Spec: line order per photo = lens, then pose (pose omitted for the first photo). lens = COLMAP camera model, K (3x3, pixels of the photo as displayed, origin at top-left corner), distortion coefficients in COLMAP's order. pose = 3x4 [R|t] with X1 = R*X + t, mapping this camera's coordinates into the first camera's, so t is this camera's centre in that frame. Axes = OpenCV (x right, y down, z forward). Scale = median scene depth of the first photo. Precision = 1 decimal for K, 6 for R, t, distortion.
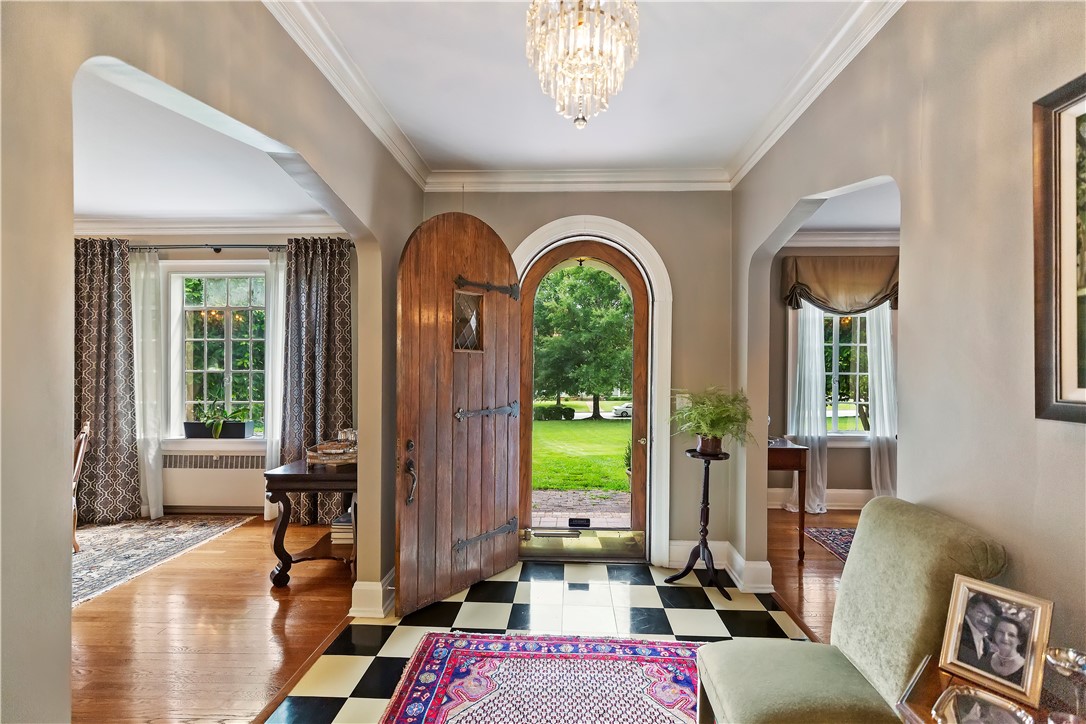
lens RADIAL K [[490.9, 0, 540.3], [0, 490.9, 370.9], [0, 0, 1]] dist [0.003499, 0.000220]
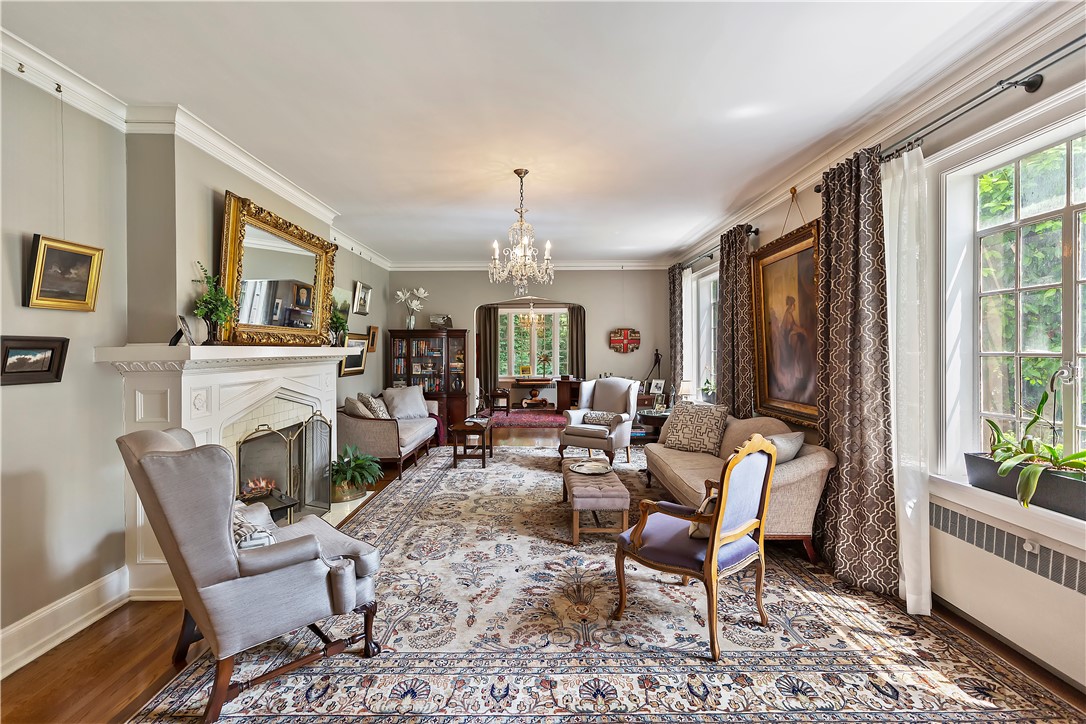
lens RADIAL K [[490.9, 0, 548.7], [0, 490.9, 349.2], [0, 0, 1]] dist [0.003499, 0.000220]
pose [[0.049566, -0.003266, -0.998765, -0.234405], [-0.000195, 0.999995, -0.003279, -0.003099], [0.998771, 0.000357, 0.049565, 0.547546]]
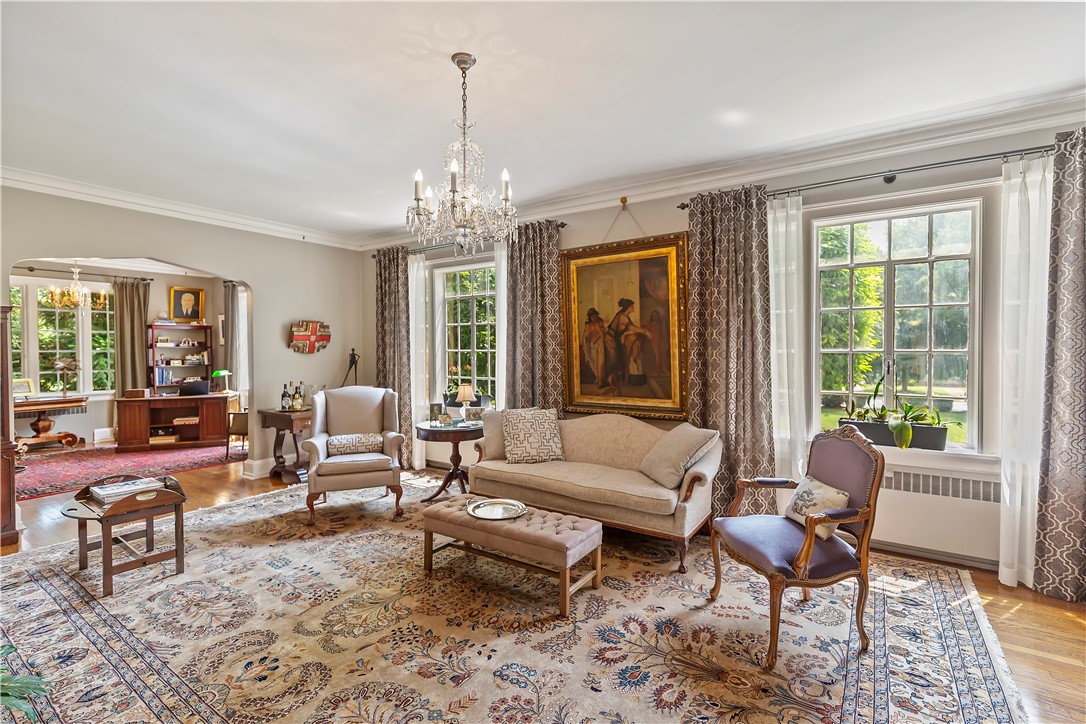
lens RADIAL K [[490.9, 0, 546.7], [0, 490.9, 355.5], [0, 0, 1]] dist [0.003499, 0.000220]
pose [[0.852121, 0.003700, -0.523332, -0.721835], [0.002828, 0.999928, 0.011673, -0.003613], [0.523338, -0.011427, 0.852049, 0.145286]]
